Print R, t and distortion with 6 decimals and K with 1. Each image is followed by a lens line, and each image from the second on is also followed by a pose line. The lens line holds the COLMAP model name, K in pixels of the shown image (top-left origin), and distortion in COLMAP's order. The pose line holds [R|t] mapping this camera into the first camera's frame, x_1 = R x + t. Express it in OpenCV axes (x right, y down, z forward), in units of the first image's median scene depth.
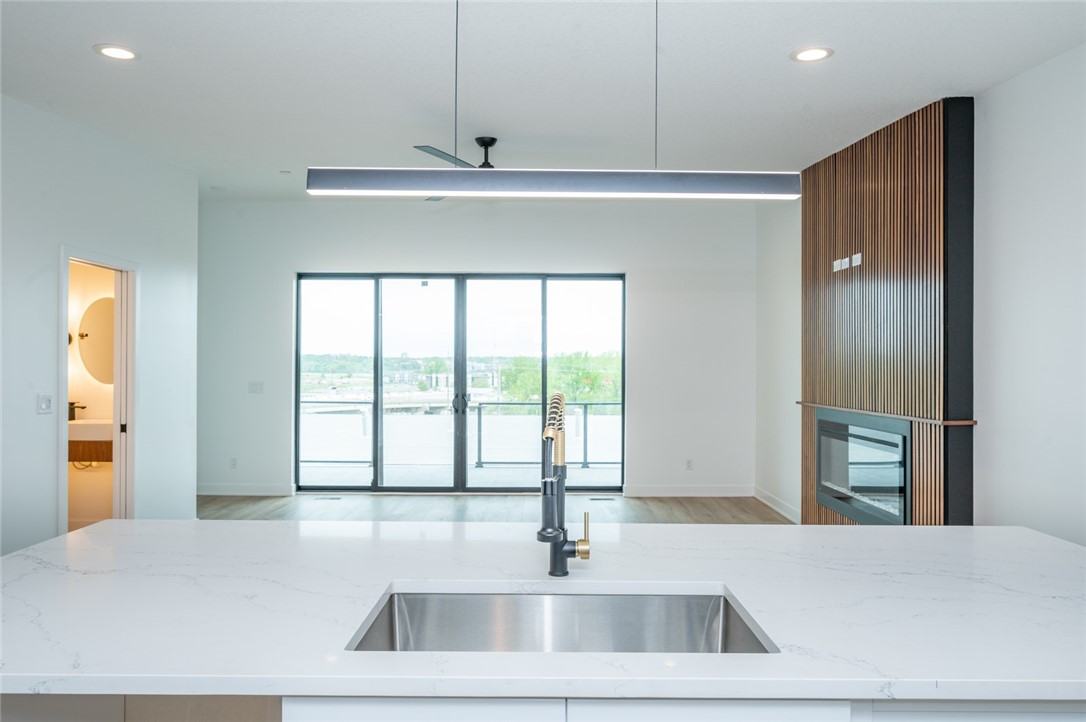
lens RADIAL K [[707.4, 0, 544.6], [0, 707.4, 364.9], [0, 0, 1]] dist [-0.002352, -0.000275]
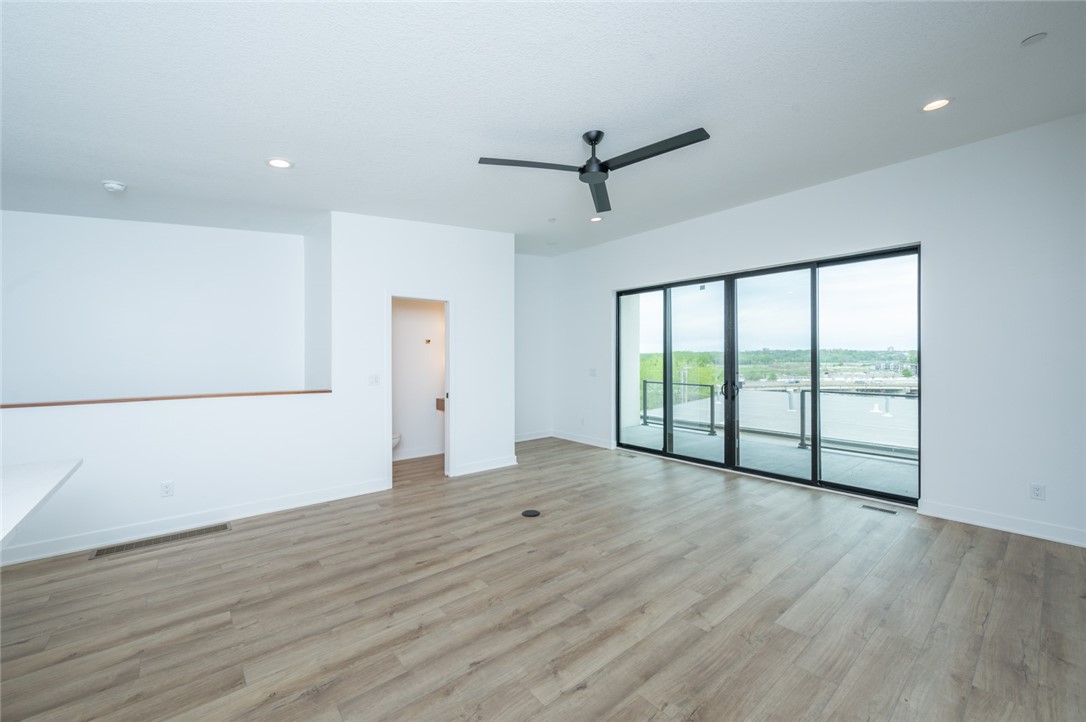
lens RADIAL K [[431.8, 0, 543.0], [0, 431.8, 361.0], [0, 0, 1]] dist [0.002264, 0.000228]
pose [[0.642329, 0.000688, -0.766429, 0.215726], [0.006046, 0.999964, 0.005965, 0.002092], [0.766405, -0.008465, 0.642301, 0.333039]]
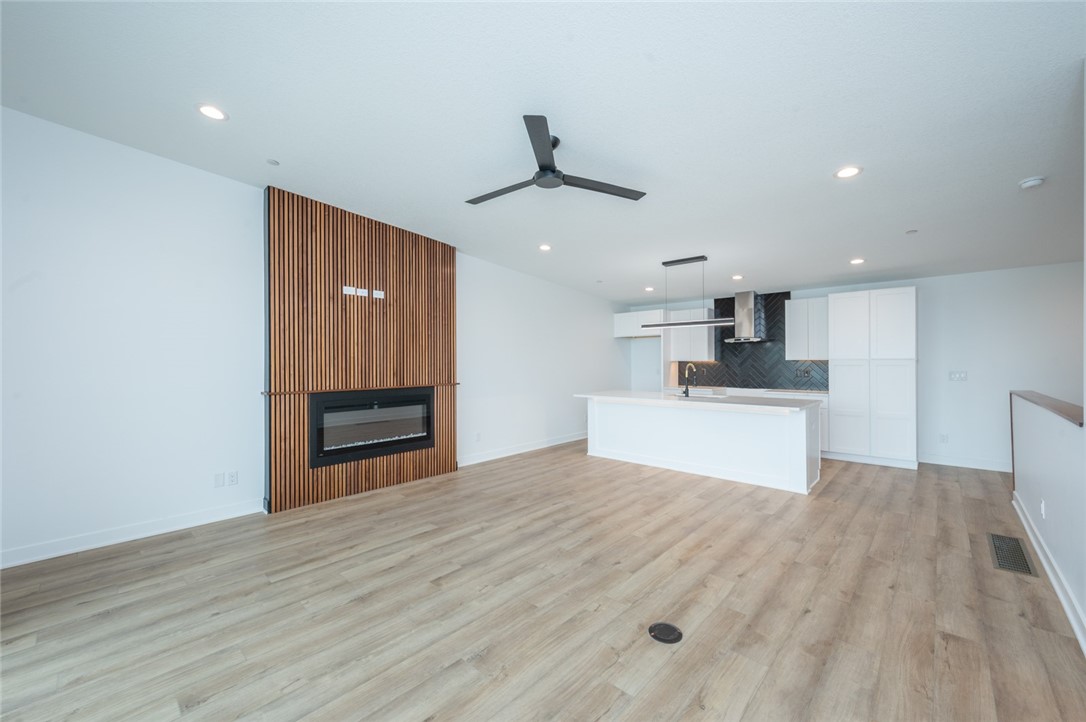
lens RADIAL K [[431.8, 0, 543.0], [0, 431.8, 361.0], [0, 0, 1]] dist [0.002264, 0.000228]
pose [[-0.728910, 0.000147, 0.684609, -0.314514], [0.001516, 0.999998, 0.001399, 0.001456], [-0.684608, 0.002057, -0.728909, 0.906764]]
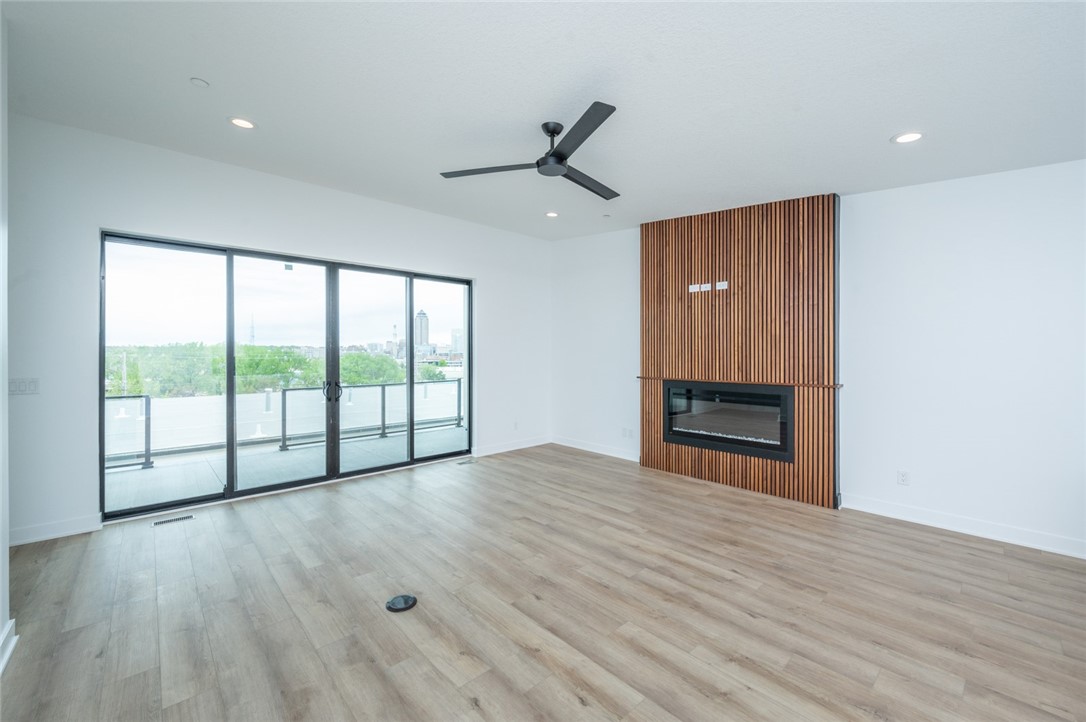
lens RADIAL K [[434.2, 0, 545.5], [0, 434.2, 356.2], [0, 0, 1]] dist [0.000301, 0.000076]
pose [[0.739456, -0.007052, 0.673168, -0.311501], [0.001309, 0.999958, 0.009038, -0.000363], [-0.673204, -0.005802, 0.739434, 0.339795]]
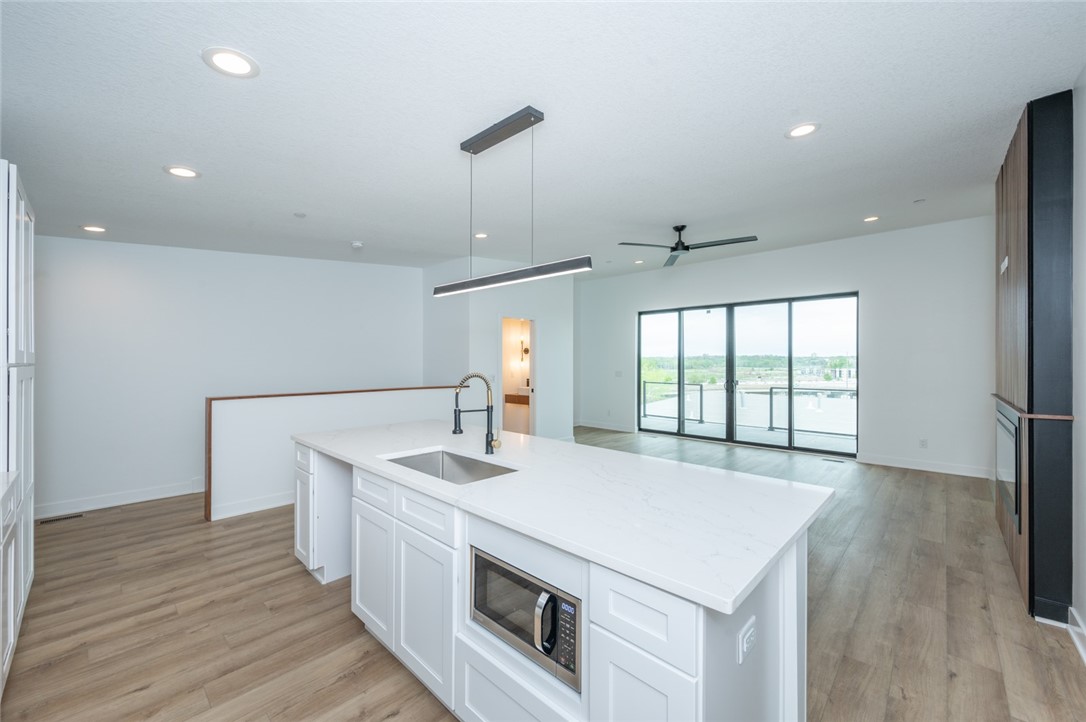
lens RADIAL K [[427.2, 0, 543.0], [0, 427.2, 361.0], [0, 0, 1]] dist [-0.000543, -0.000069]
pose [[0.723998, -0.004574, -0.689787, 0.235032], [0.002677, 0.999989, -0.003821, 0.001077], [0.689797, 0.000920, 0.724003, 0.026251]]
